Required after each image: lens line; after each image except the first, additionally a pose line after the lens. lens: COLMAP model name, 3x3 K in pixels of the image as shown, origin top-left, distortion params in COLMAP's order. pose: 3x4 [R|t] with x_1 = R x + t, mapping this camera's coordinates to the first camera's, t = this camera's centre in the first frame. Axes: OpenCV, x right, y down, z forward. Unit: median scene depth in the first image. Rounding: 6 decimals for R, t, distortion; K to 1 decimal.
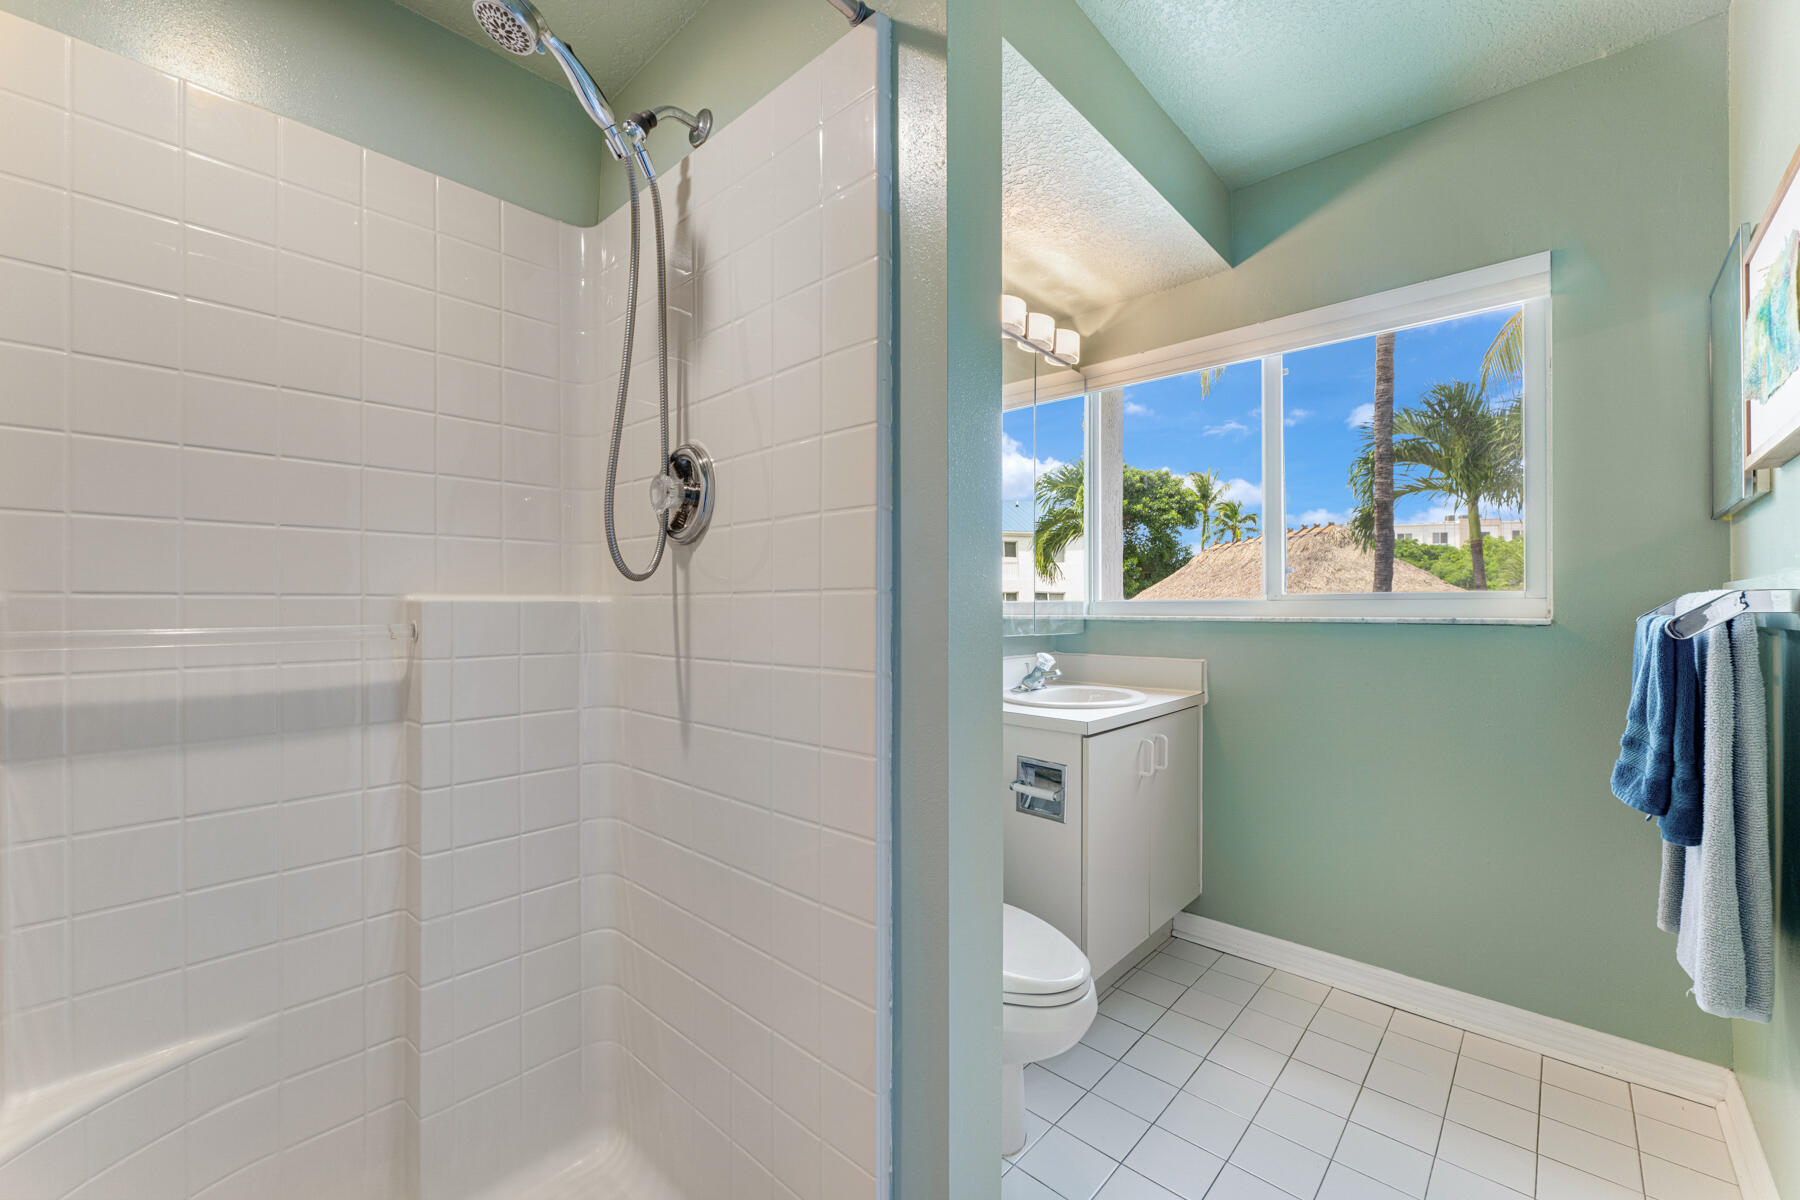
lens RADIAL K [[724.0, 0, 893.3], [0, 724.0, 599.7], [0, 0, 1]] dist [0.000125, -0.000342]
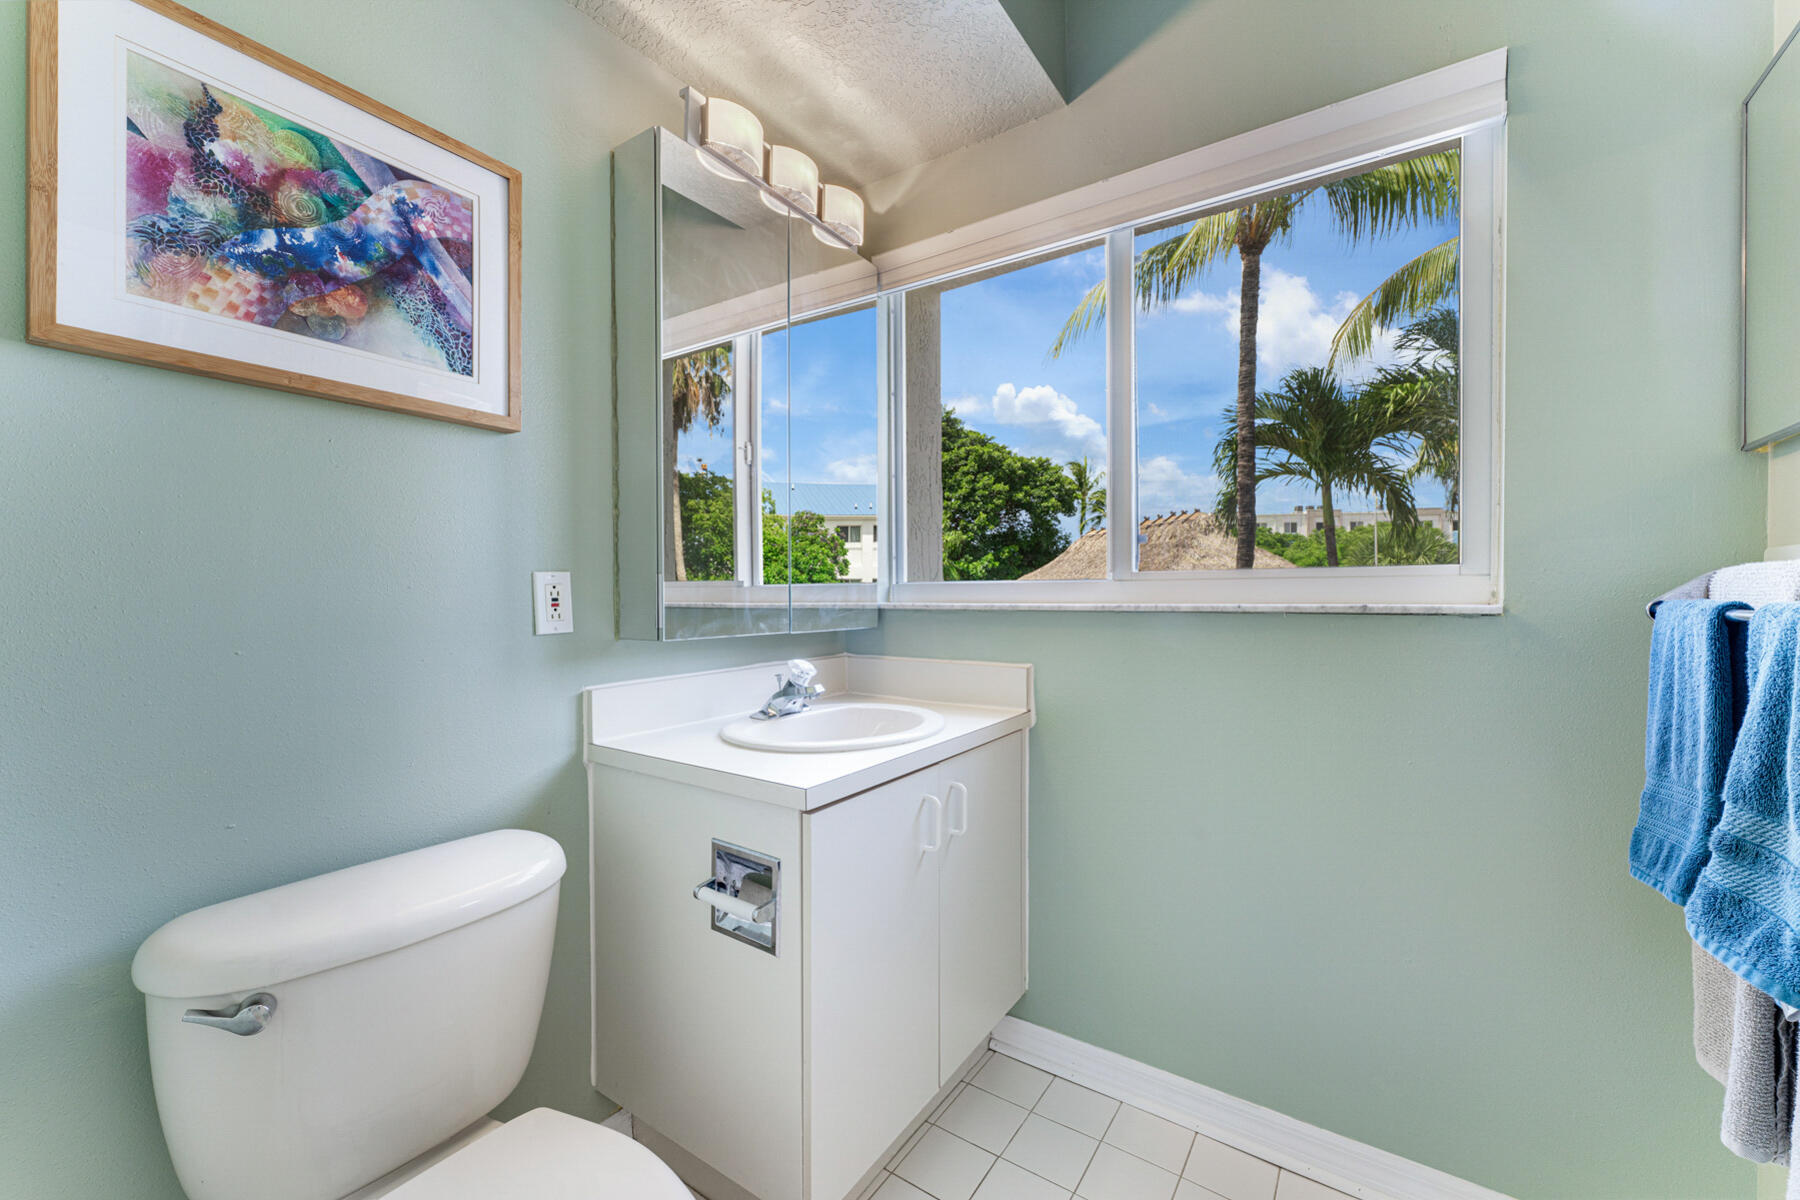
lens RADIAL K [[724.0, 0, 893.3], [0, 724.0, 599.7], [0, 0, 1]] dist [0.000125, -0.000342]
pose [[0.989162, -0.006202, 0.146696, 0.054594], [0.003498, 0.999819, 0.018680, 0.001519], [-0.146786, -0.017965, 0.989005, 0.090278]]
